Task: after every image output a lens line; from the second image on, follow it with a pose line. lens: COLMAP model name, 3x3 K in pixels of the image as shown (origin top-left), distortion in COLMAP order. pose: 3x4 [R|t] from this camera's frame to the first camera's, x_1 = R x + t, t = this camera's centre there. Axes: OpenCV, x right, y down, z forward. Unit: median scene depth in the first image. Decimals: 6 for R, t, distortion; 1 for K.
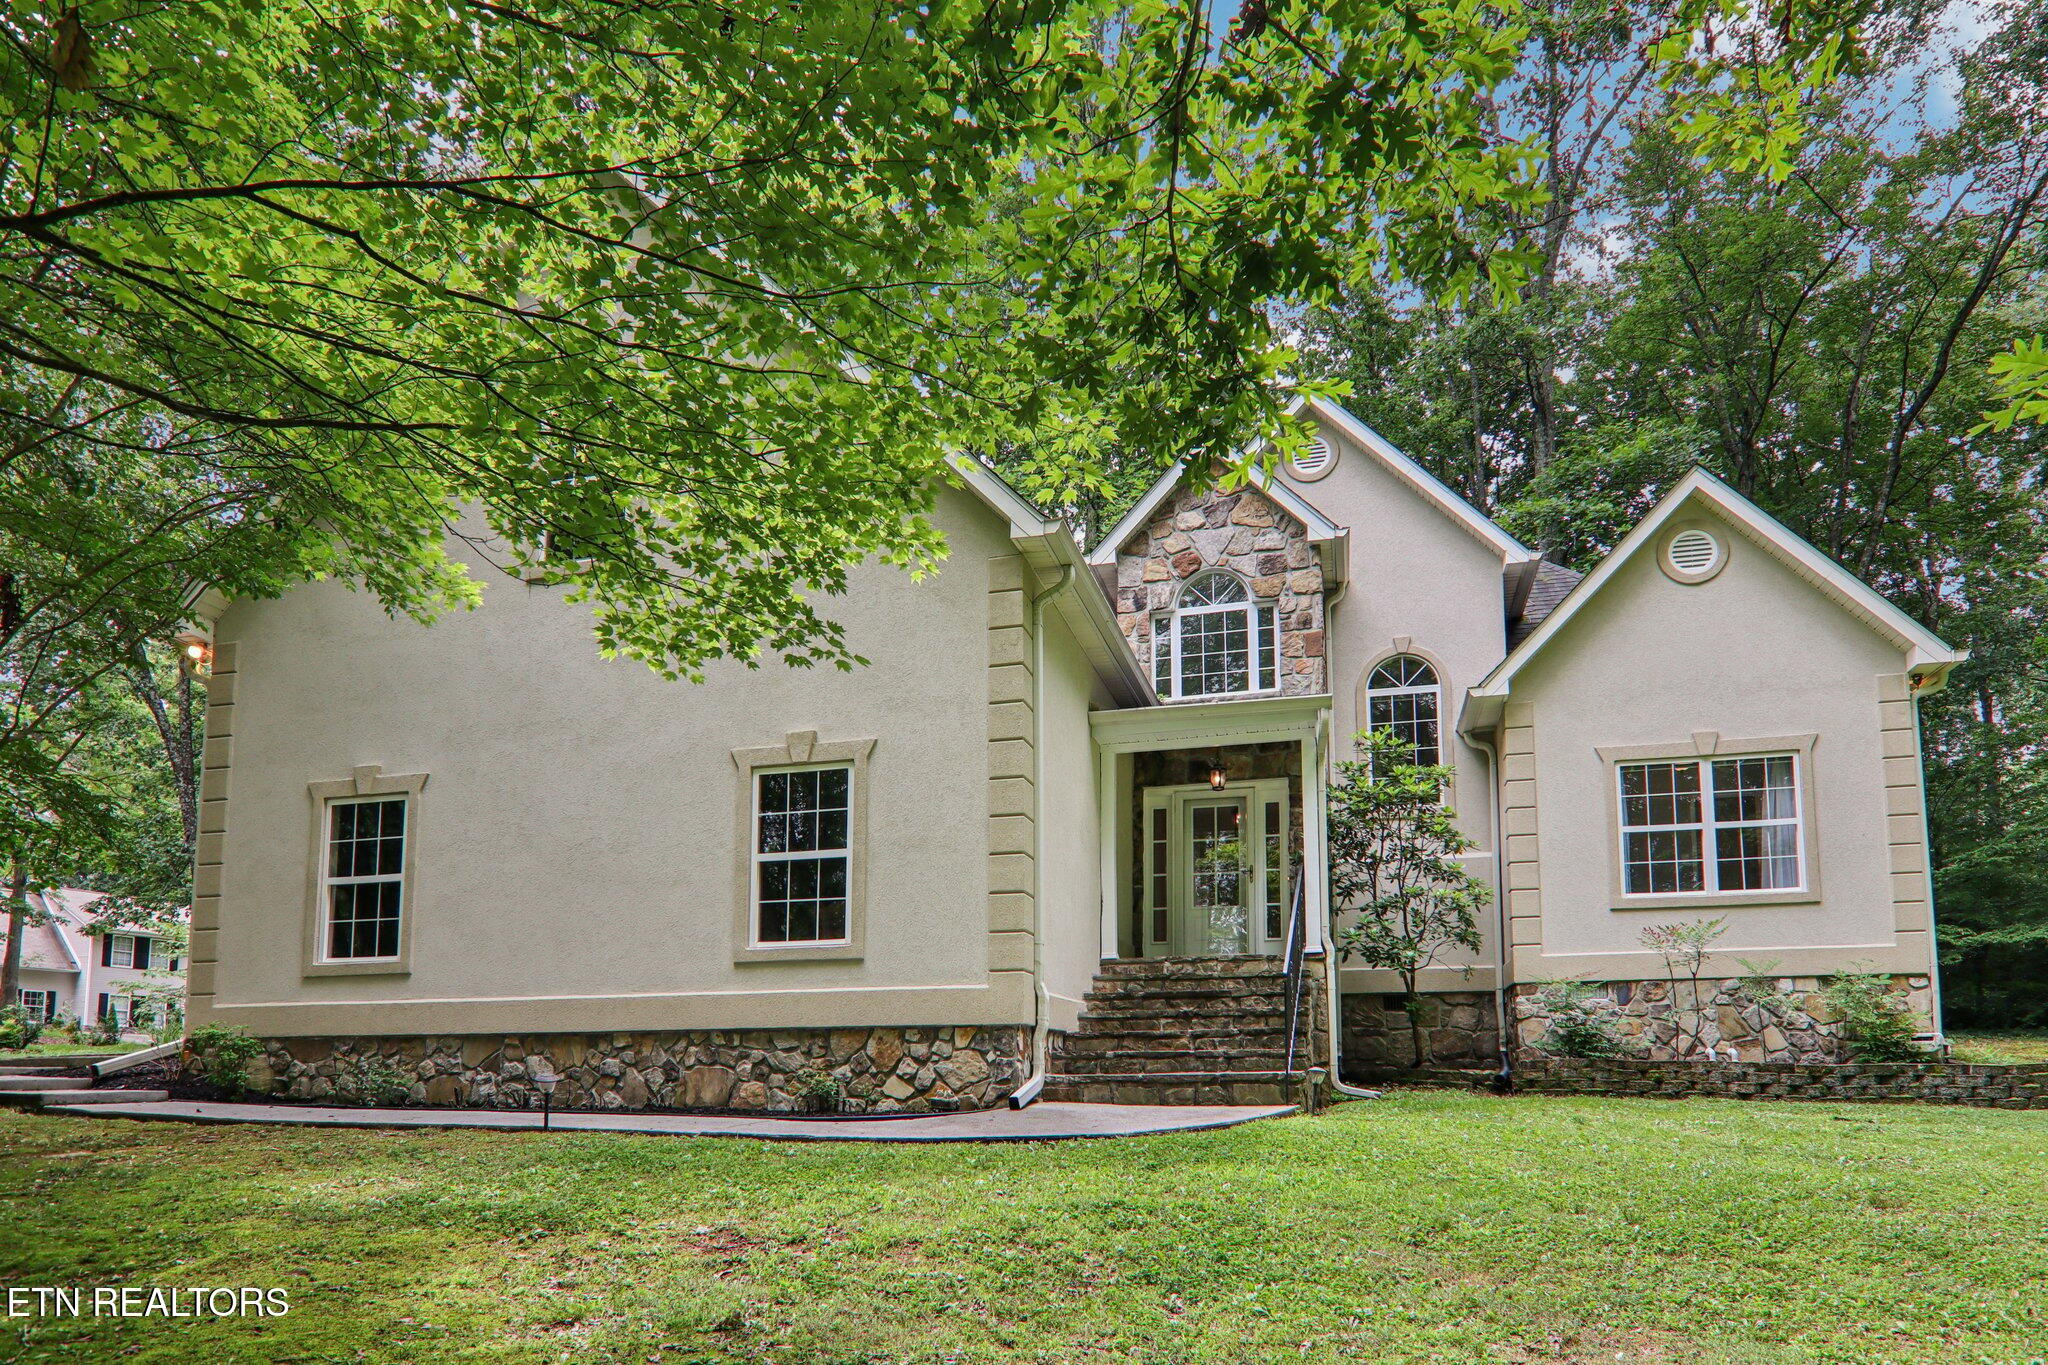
lens RADIAL K [[1176.5, 0, 1077.4], [0, 1176.5, 968.7], [0, 0, 1]] dist [0.000365, -0.001162]
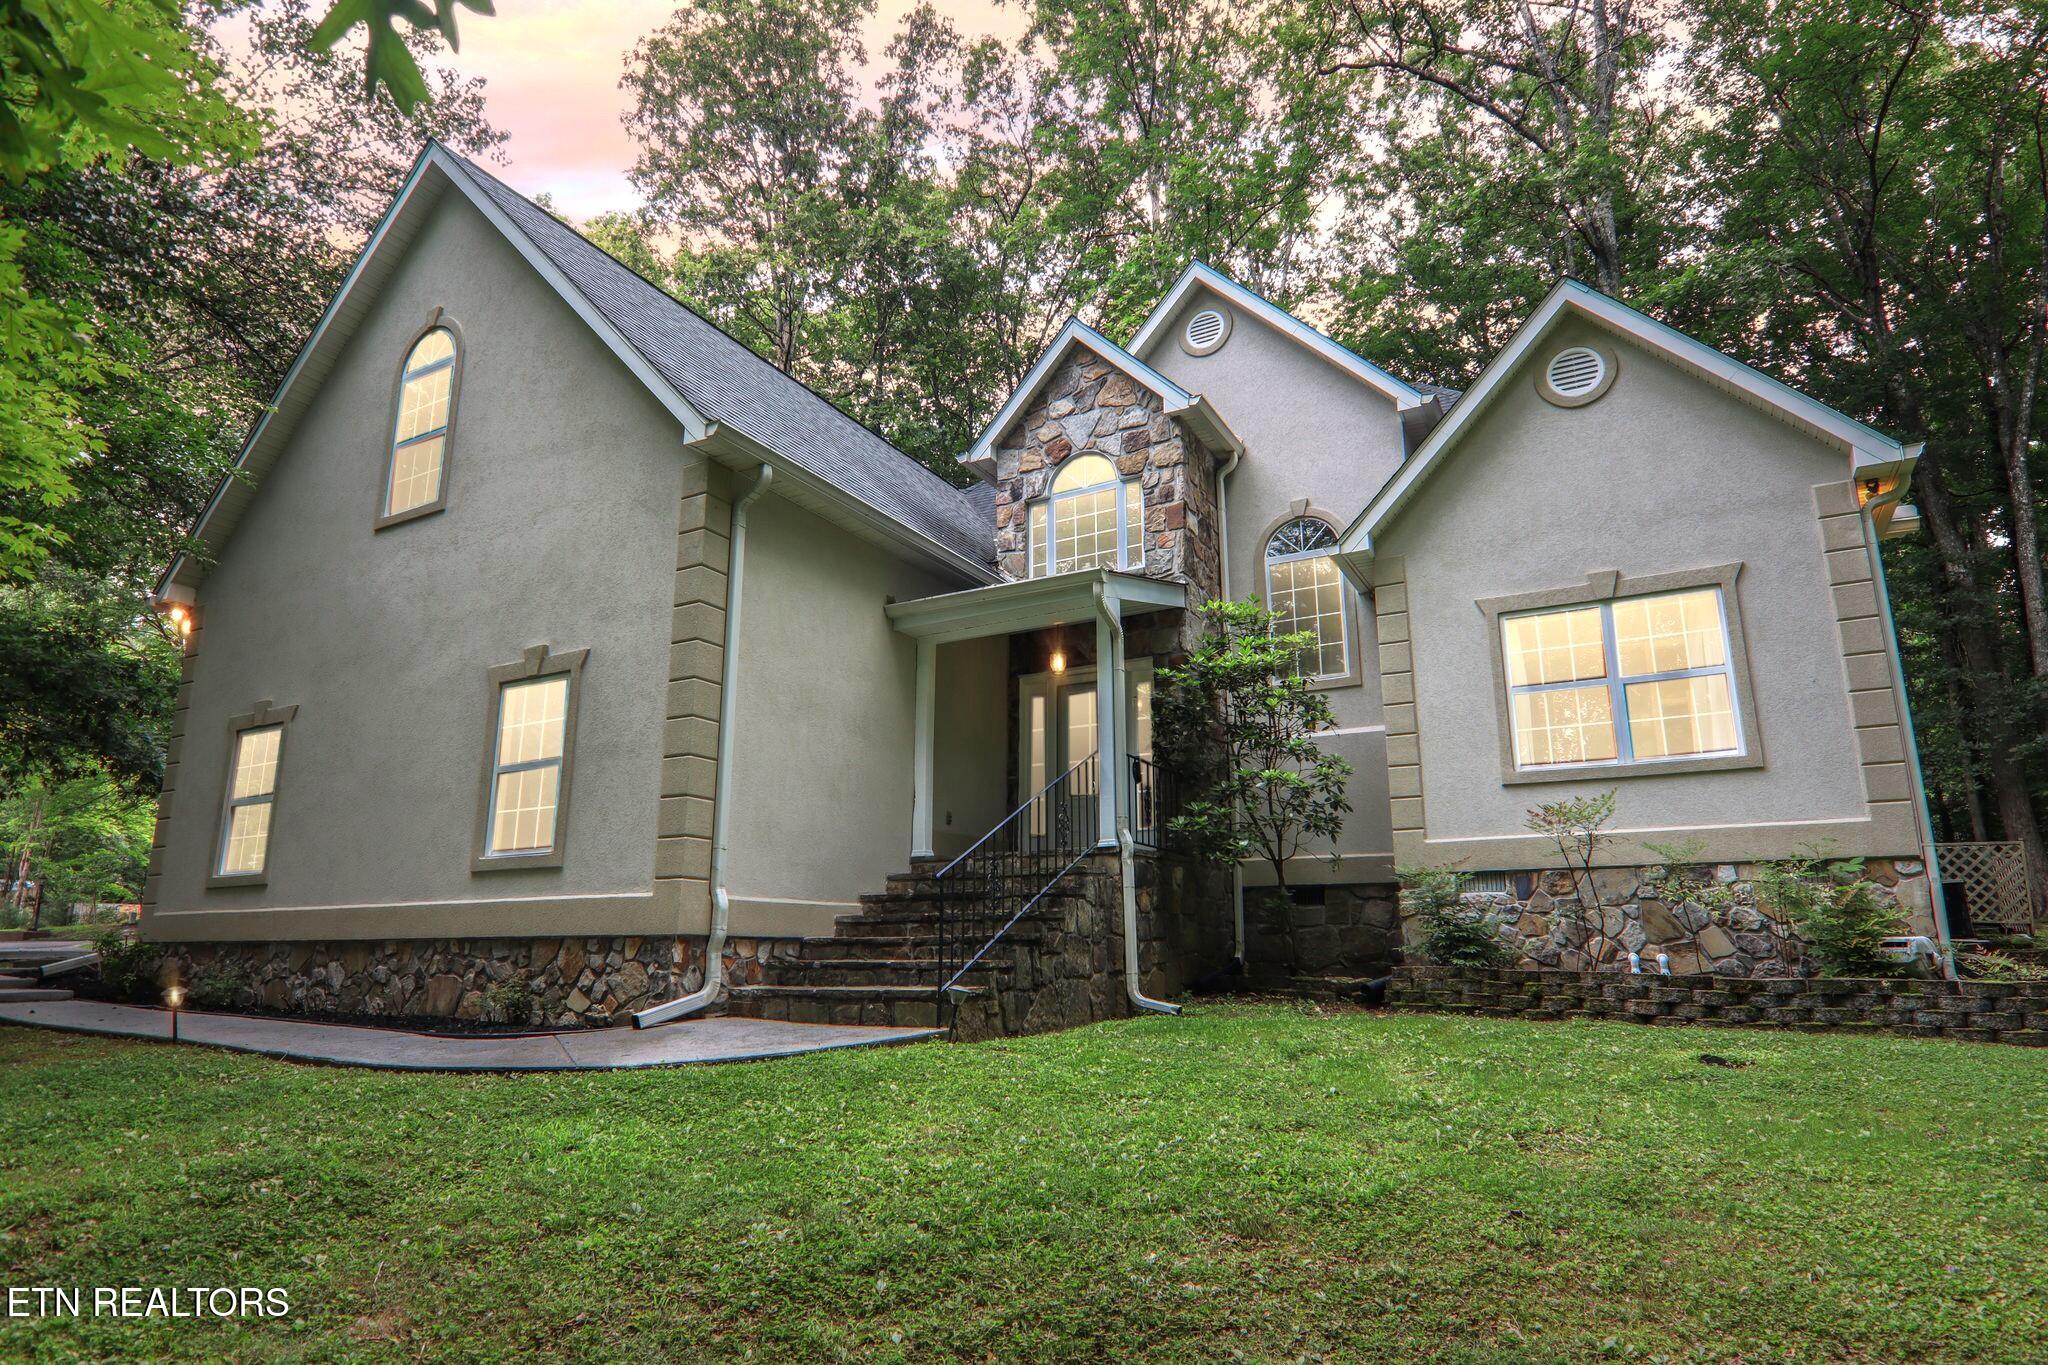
lens RADIAL K [[1107.6, 0, 1027.5], [0, 1107.6, 708.1], [0, 0, 1]] dist [-0.001016, -0.001576]
pose [[0.964295, -0.053401, -0.259389, 0.350356], [0.020133, 0.991407, -0.129258, -0.009831], [0.264062, 0.119420, 0.957084, 0.146023]]
